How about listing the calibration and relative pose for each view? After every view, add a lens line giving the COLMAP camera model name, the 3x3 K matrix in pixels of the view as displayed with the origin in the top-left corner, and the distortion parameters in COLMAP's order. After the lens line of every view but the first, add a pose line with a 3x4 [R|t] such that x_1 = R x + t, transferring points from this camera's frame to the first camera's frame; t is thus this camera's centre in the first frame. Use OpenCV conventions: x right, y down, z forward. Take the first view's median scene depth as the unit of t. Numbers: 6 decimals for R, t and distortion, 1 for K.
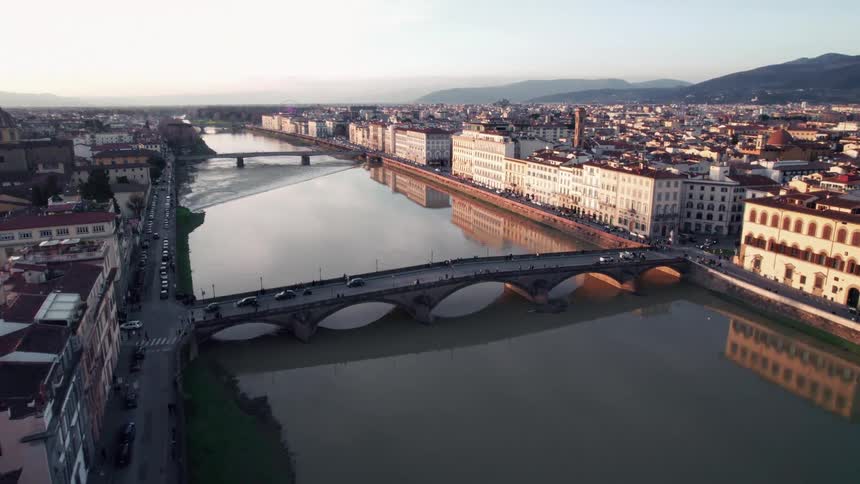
lens RADIAL K [[560.1, 0, 430.0], [0, 560.1, 242.0], [0, 0, 1]] dist [-0.070119, 0.064997]
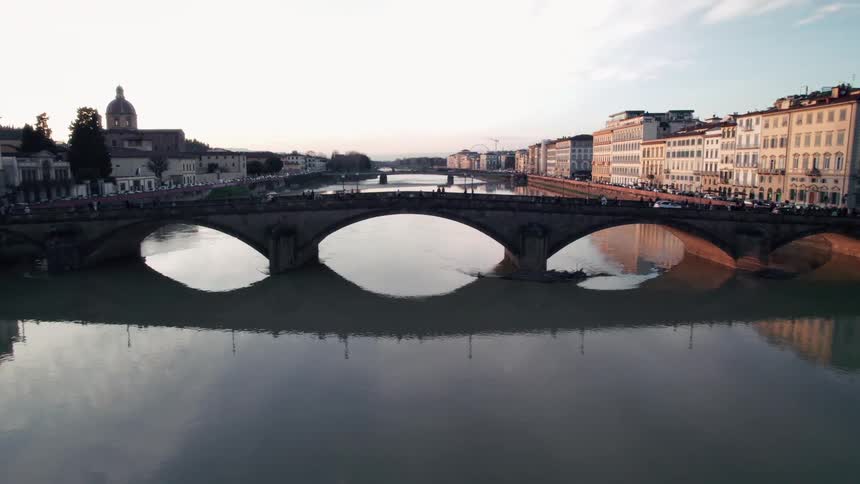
lens RADIAL K [[560.1, 0, 429.0], [0, 560.1, 240.2], [0, 0, 1]] dist [-0.070119, 0.064997]
pose [[0.933593, 0.048339, -0.355059, 0.174084], [-0.084759, 0.992531, -0.087740, 0.080909], [0.348165, 0.112008, 0.930718, 0.307332]]
